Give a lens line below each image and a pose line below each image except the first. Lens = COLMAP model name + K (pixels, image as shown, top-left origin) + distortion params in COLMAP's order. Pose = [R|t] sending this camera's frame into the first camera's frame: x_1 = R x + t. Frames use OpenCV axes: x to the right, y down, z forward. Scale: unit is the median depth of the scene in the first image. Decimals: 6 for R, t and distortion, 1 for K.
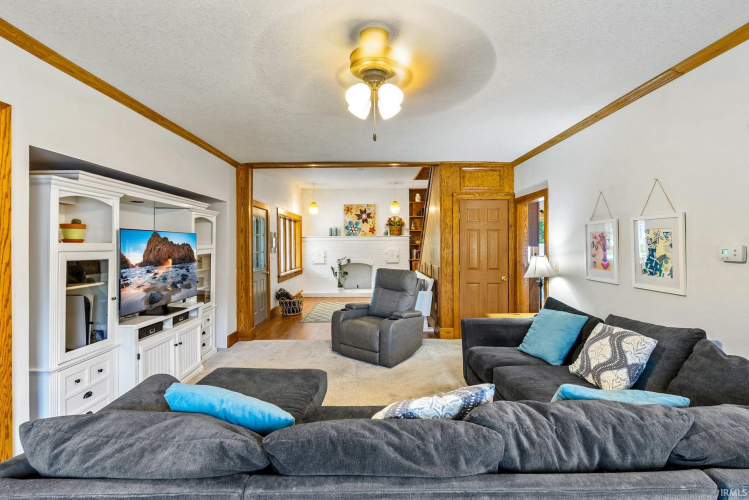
lens RADIAL K [[350.8, 0, 374.9], [0, 350.8, 242.5], [0, 0, 1]] dist [0.000007, 0.000159]
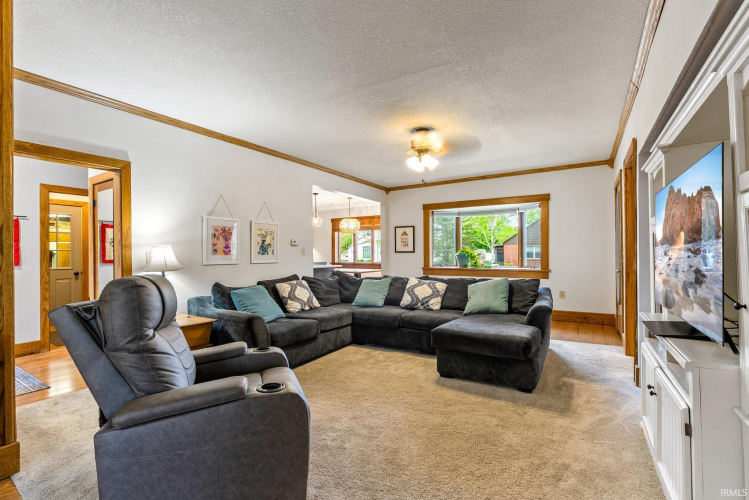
lens RADIAL K [[338.1, 0, 374.5], [0, 338.1, 250.0], [0, 0, 1]] dist [-0.000090, -0.000009]
pose [[-0.845537, 0.015868, 0.533681, -0.502320], [0.007505, 0.999813, -0.017837, 0.083789], [-0.533864, -0.011077, -0.845498, 1.732159]]
